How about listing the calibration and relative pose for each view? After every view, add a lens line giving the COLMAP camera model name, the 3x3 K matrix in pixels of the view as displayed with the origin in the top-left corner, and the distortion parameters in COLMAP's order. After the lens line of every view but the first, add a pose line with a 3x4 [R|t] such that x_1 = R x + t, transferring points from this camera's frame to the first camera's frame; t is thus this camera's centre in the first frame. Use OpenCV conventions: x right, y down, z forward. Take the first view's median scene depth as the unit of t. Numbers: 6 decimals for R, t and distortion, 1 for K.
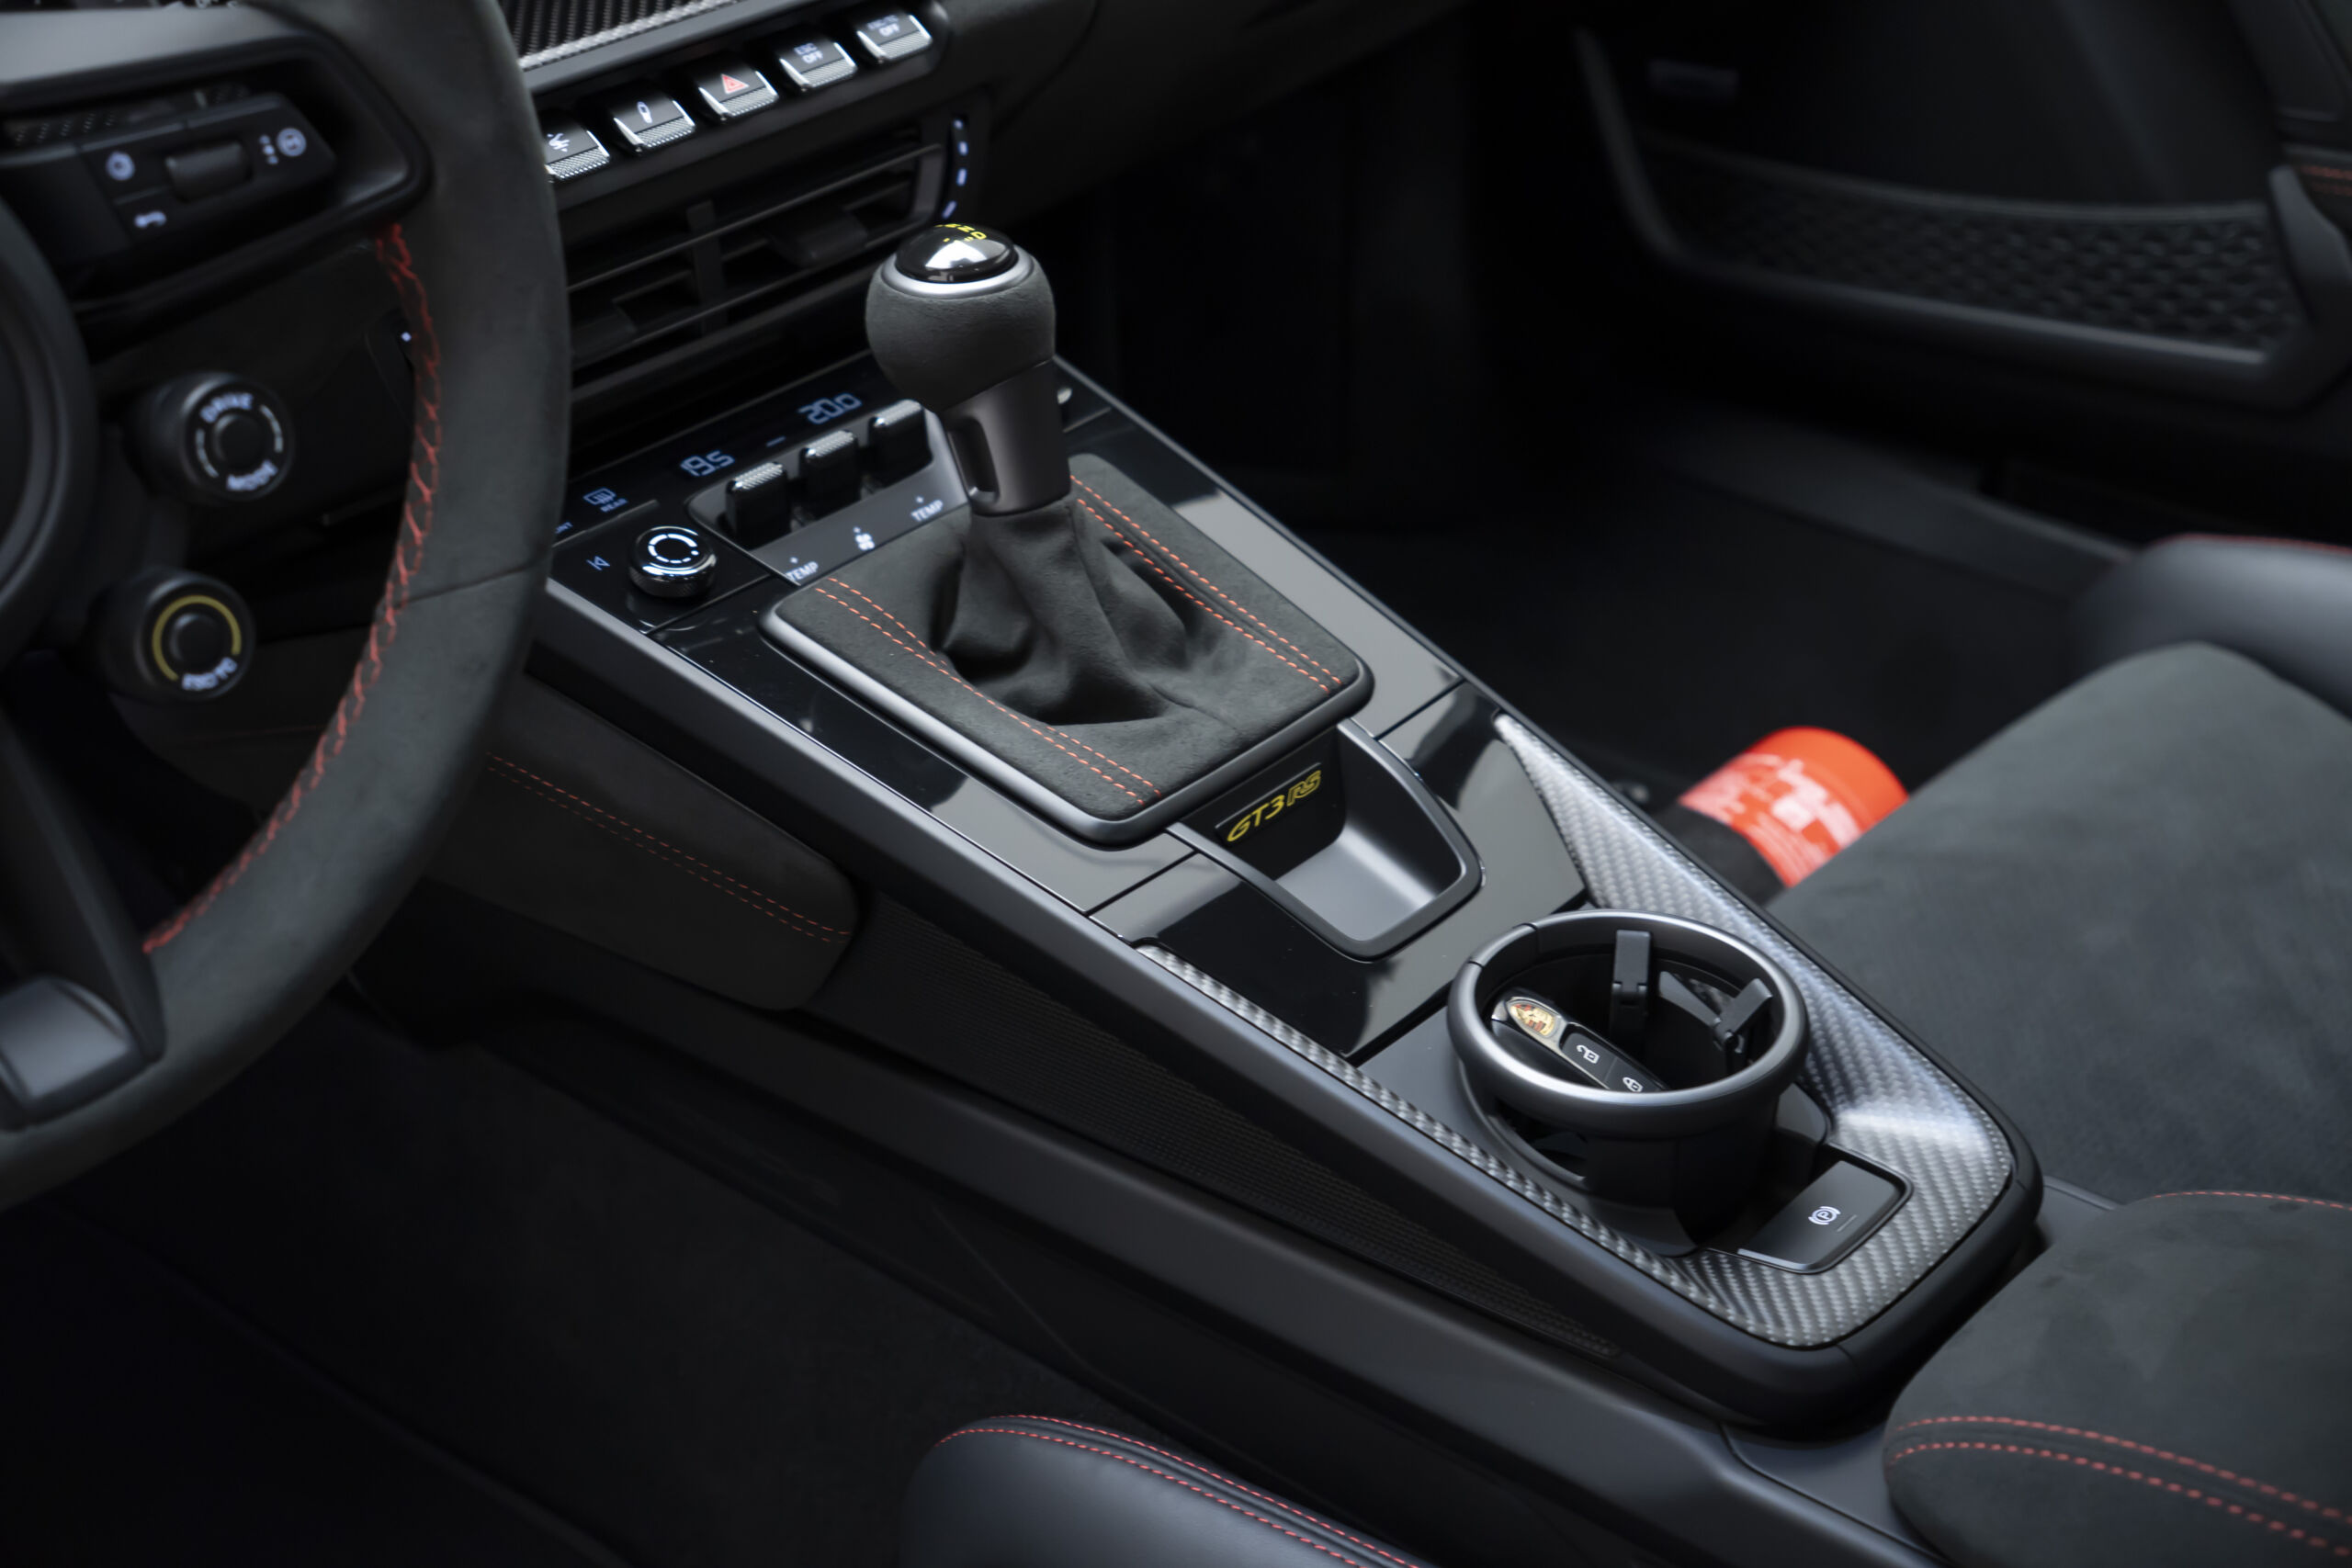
lens RADIAL K [[3471.3, 0, 1176.0], [0, 3471.3, 784.0], [0, 0, 1]] dist [0.102324, 0.790125]
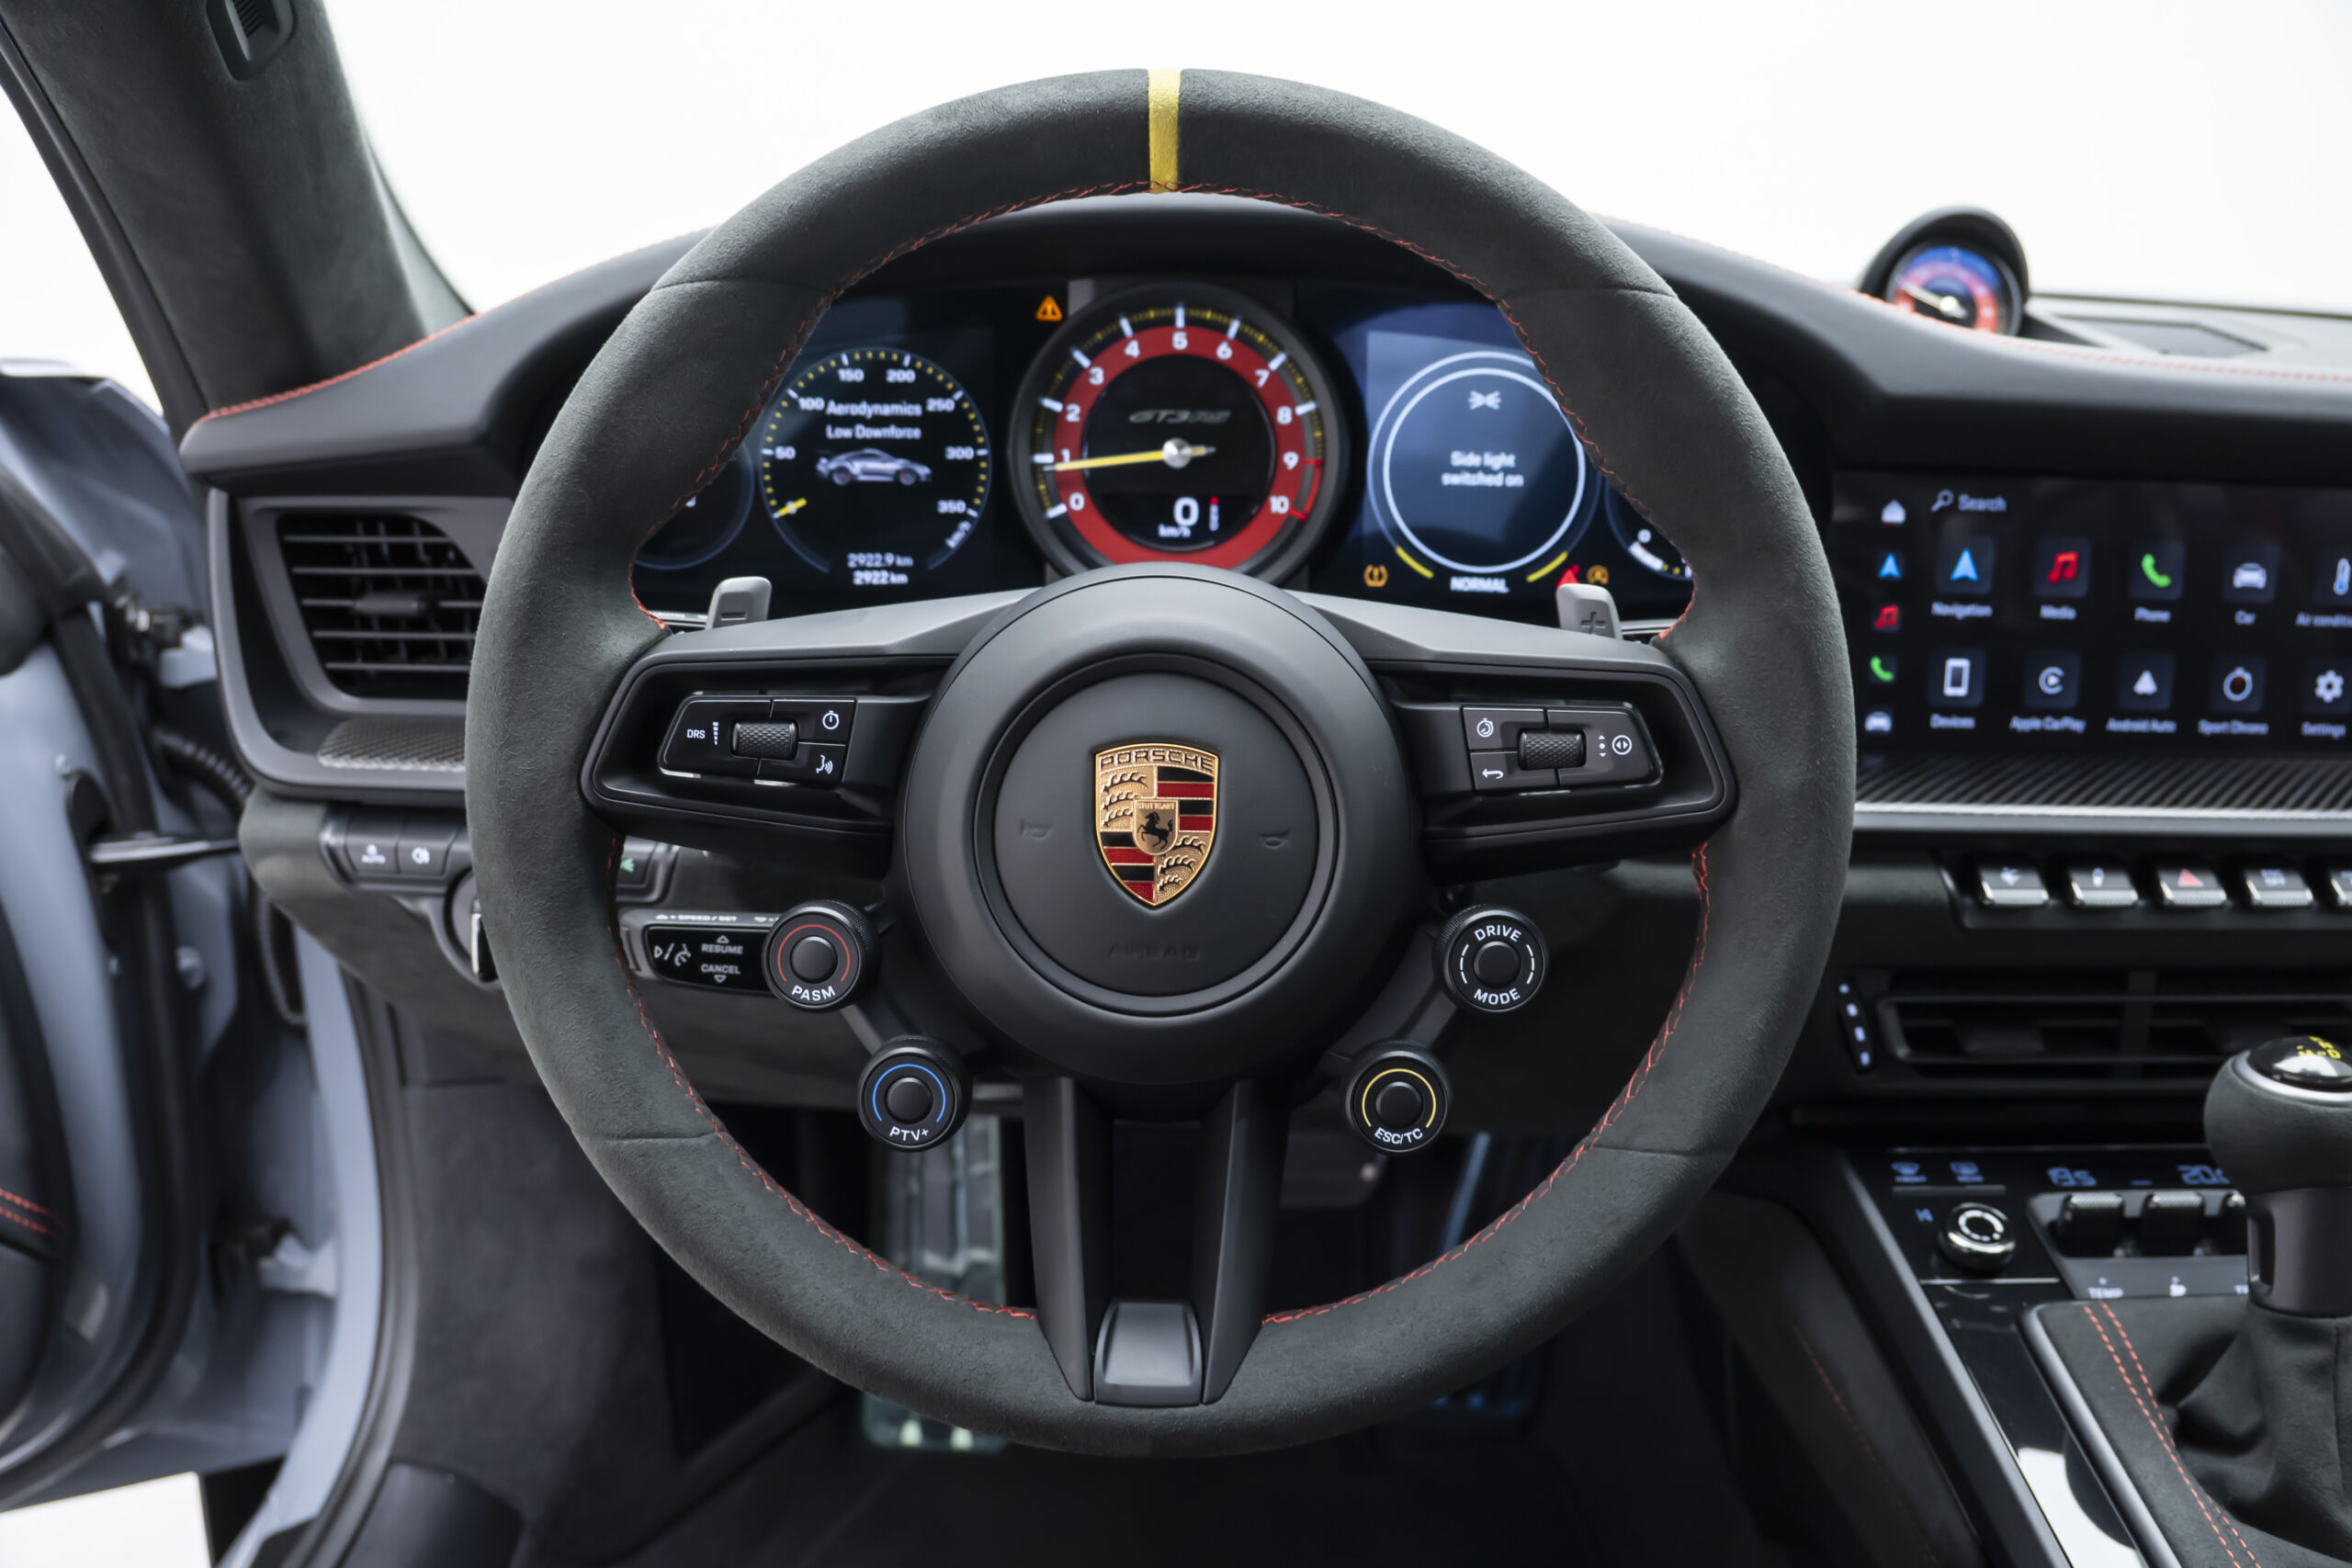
lens RADIAL K [[1933.1, 0, 1176.0], [0, 1933.1, 784.0], [0, 0, 1]] dist [-0.207282, 0.120582]
pose [[0.643682, 0.229771, -0.729986, 0.097470], [-0.407539, 0.910279, -0.072837, -0.048109], [0.647755, 0.344381, 0.679570, 0.365931]]
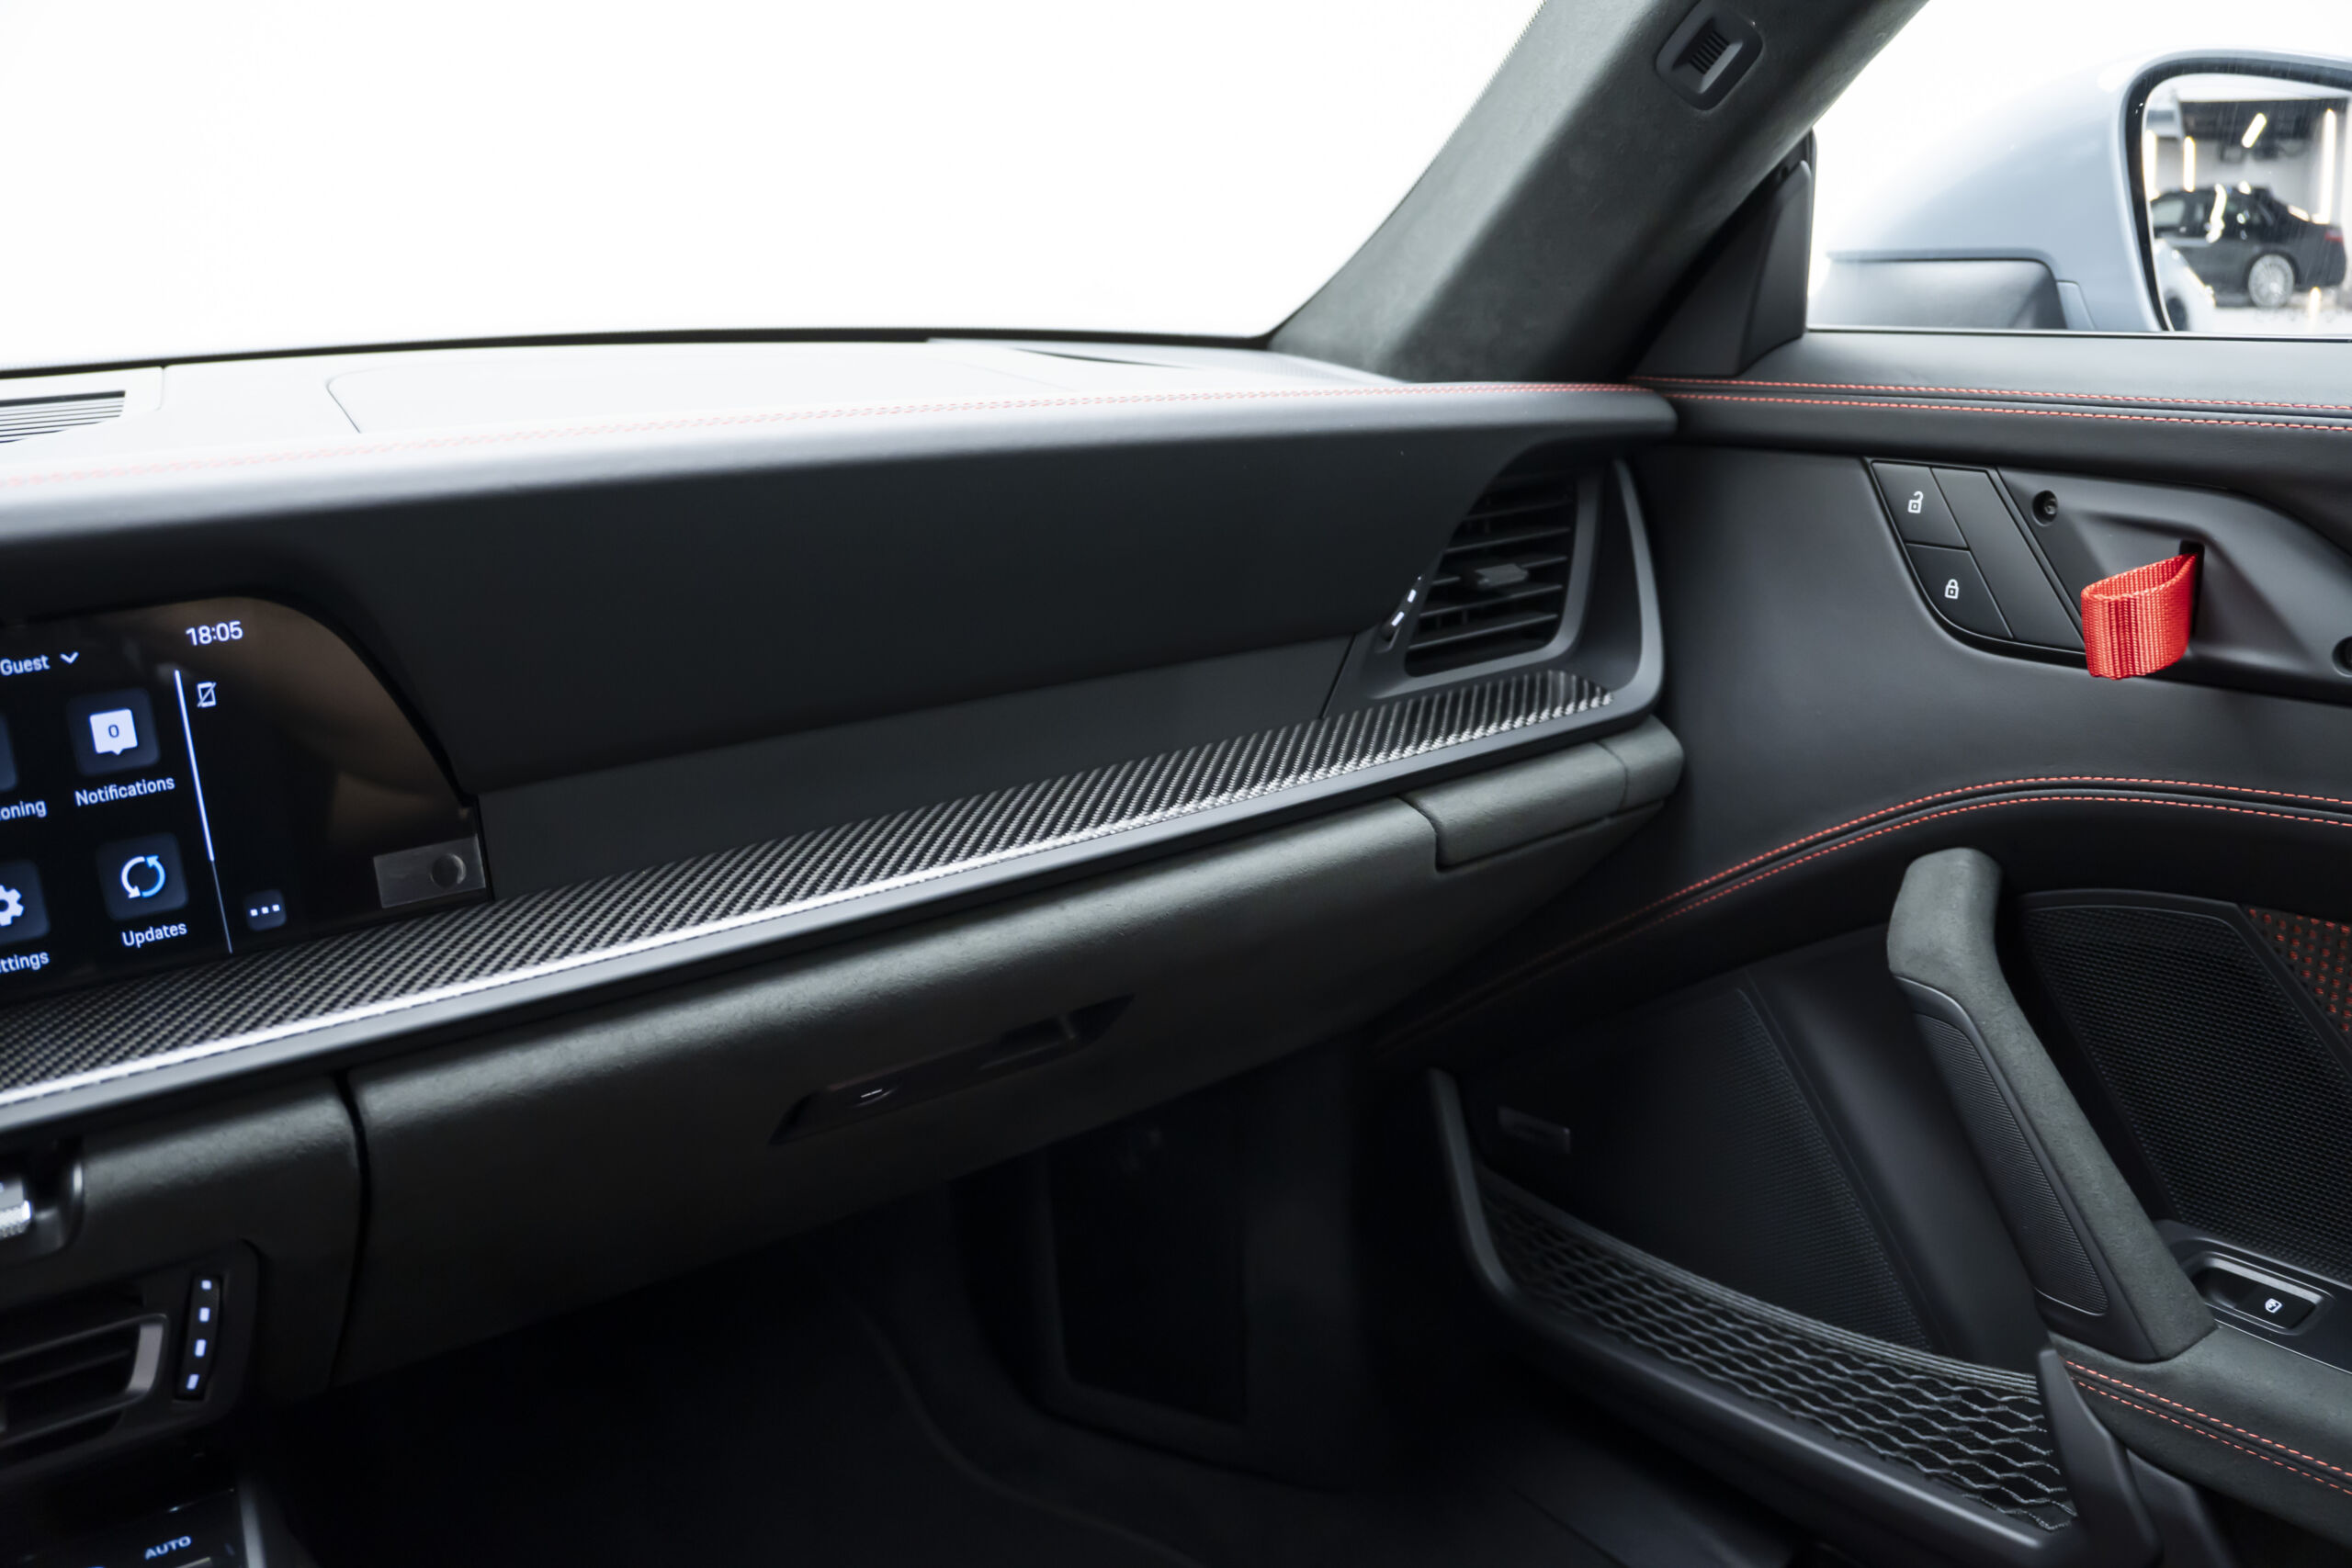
lens RADIAL K [[1886.7, 0, 1176.0], [0, 1886.7, 784.0], [0, 0, 1]] dist [-0.206936, 0.121058]
pose [[0.965403, 0.042924, -0.257205, 0.299772], [-0.105789, 0.966013, -0.235857, -0.260791], [0.238339, 0.254906, 0.937132, 0.717230]]
